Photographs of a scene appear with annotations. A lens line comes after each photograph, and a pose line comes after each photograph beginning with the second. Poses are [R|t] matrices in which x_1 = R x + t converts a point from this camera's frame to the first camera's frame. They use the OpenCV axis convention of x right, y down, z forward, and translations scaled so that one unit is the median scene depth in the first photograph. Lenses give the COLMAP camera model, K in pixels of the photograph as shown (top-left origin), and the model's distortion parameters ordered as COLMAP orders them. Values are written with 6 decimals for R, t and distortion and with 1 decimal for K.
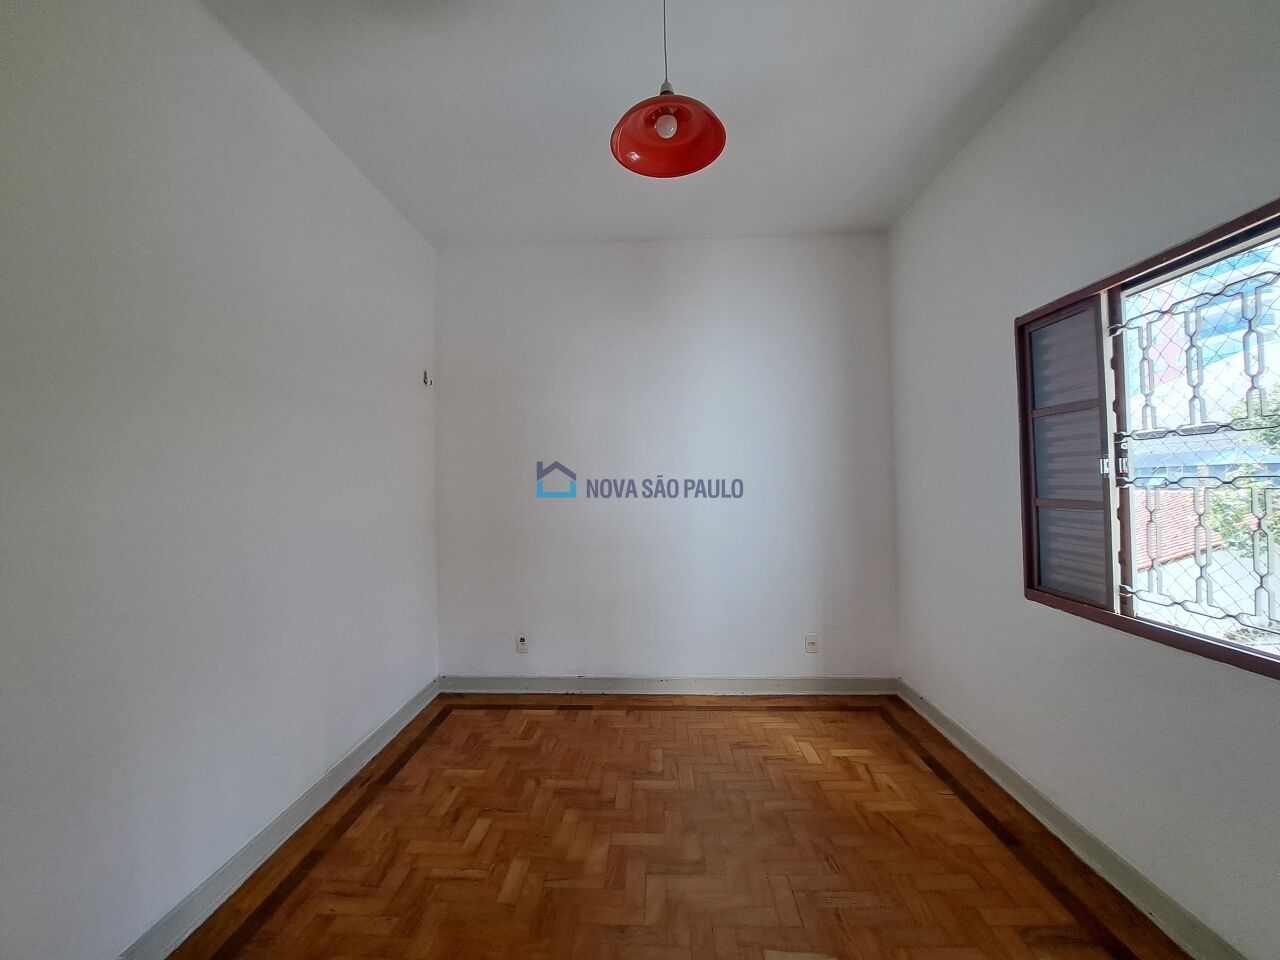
lens RADIAL K [[507.7, 0, 639.2], [0, 507.7, 471.5], [0, 0, 1]] dist [-0.015939, -0.001371]
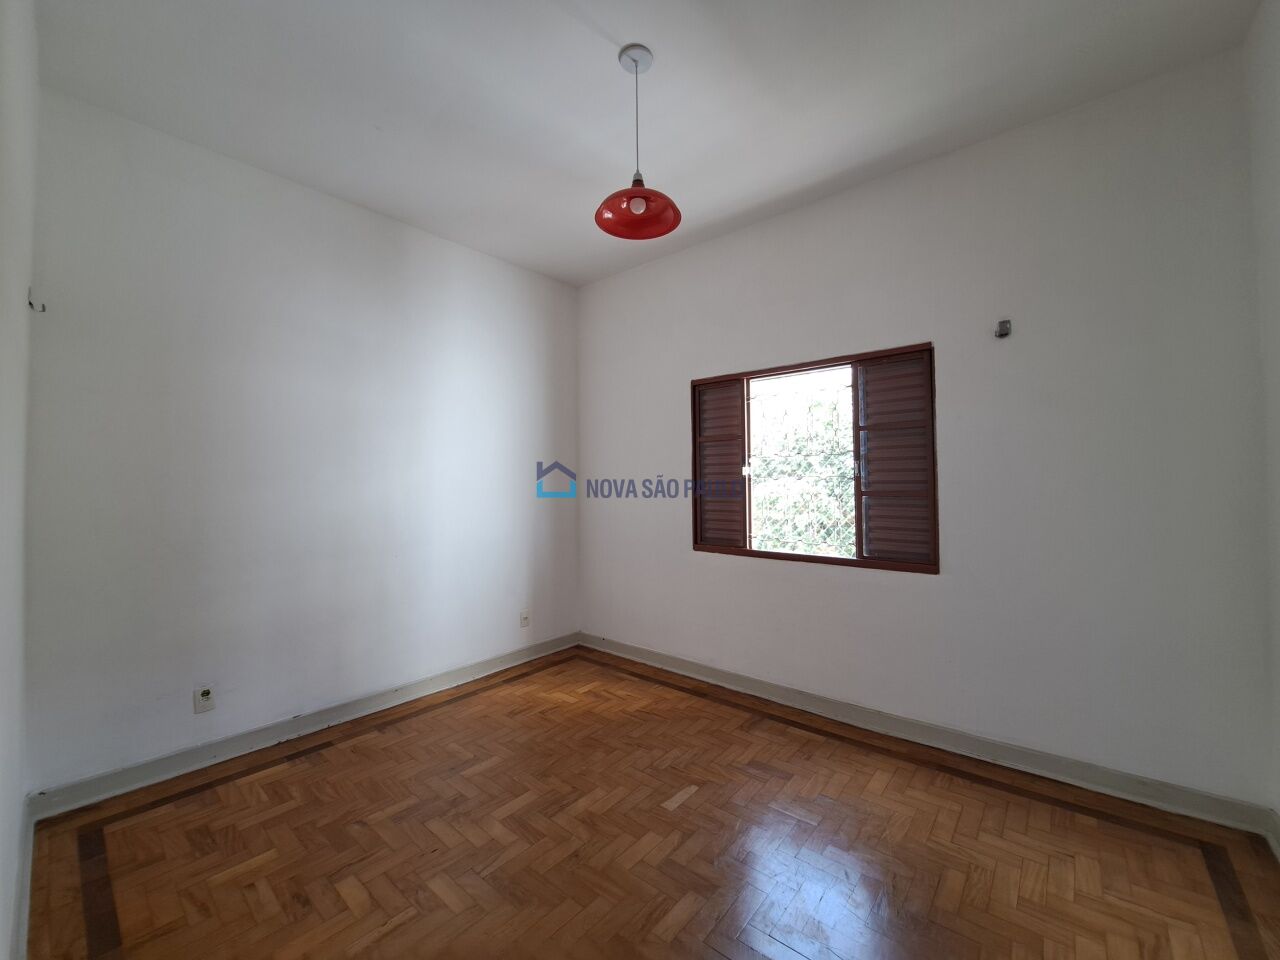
lens RADIAL K [[507.7, 0, 633.5], [0, 507.7, 472.5], [0, 0, 1]] dist [-0.015939, -0.001371]
pose [[0.618648, 0.024054, 0.785300, -0.670770], [-0.018532, 0.999700, -0.016022, 0.026712], [-0.785450, -0.004641, 0.618908, 0.124595]]
